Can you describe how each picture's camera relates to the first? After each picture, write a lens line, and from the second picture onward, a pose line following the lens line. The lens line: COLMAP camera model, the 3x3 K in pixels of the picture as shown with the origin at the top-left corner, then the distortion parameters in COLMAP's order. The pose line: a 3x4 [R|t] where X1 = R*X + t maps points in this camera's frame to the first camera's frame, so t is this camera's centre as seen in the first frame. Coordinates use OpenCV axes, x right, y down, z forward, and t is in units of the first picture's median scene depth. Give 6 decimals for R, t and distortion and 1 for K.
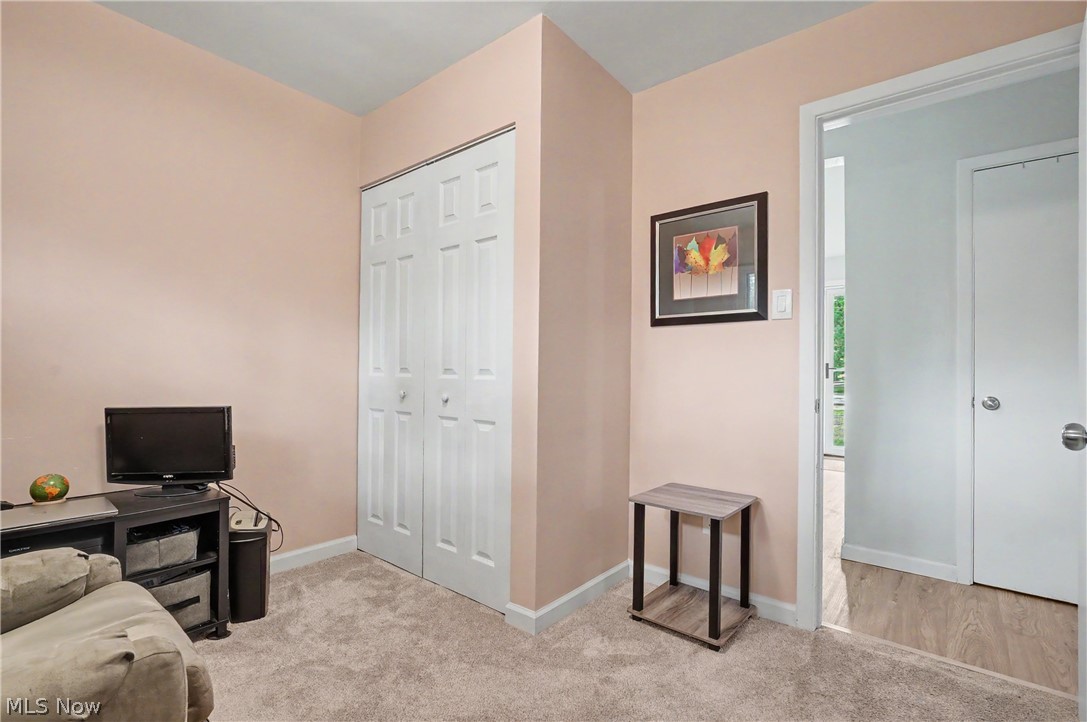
lens RADIAL K [[492.1, 0, 540.2], [0, 492.1, 358.1], [0, 0, 1]] dist [-0.012302, 0.000365]
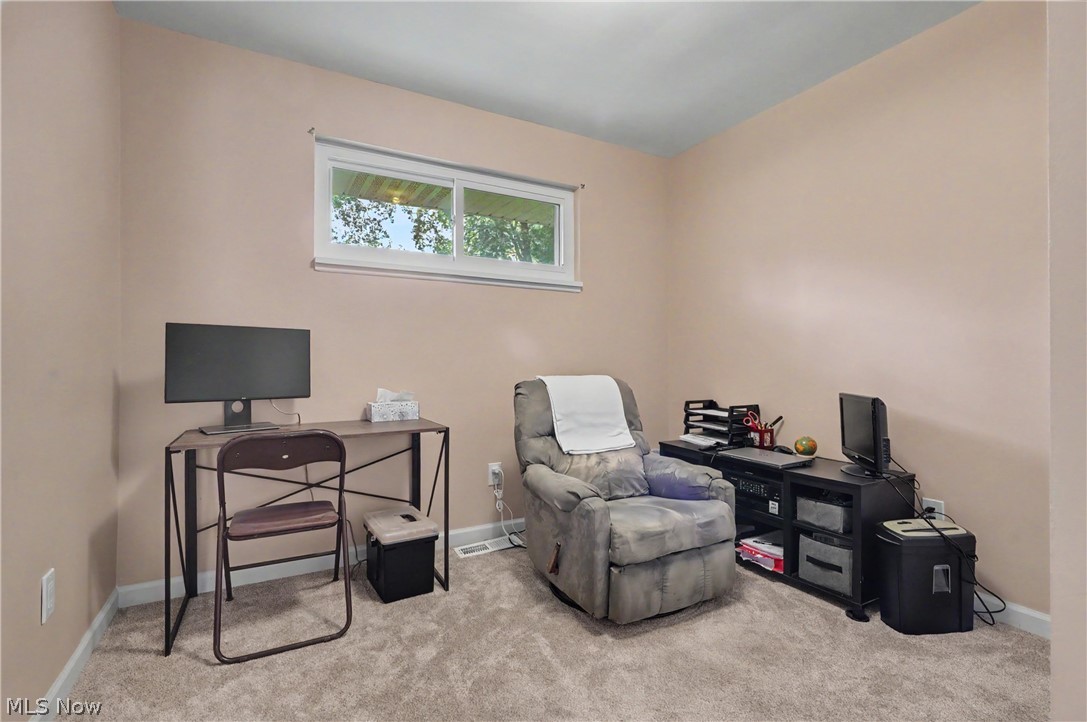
lens RADIAL K [[492.1, 0, 540.2], [0, 492.1, 358.1], [0, 0, 1]] dist [-0.012302, 0.000365]
pose [[-0.373763, -0.013147, -0.927431, 0.589912], [0.014764, 0.999689, -0.020122, 0.027852], [0.927407, -0.021214, -0.373452, 0.798355]]
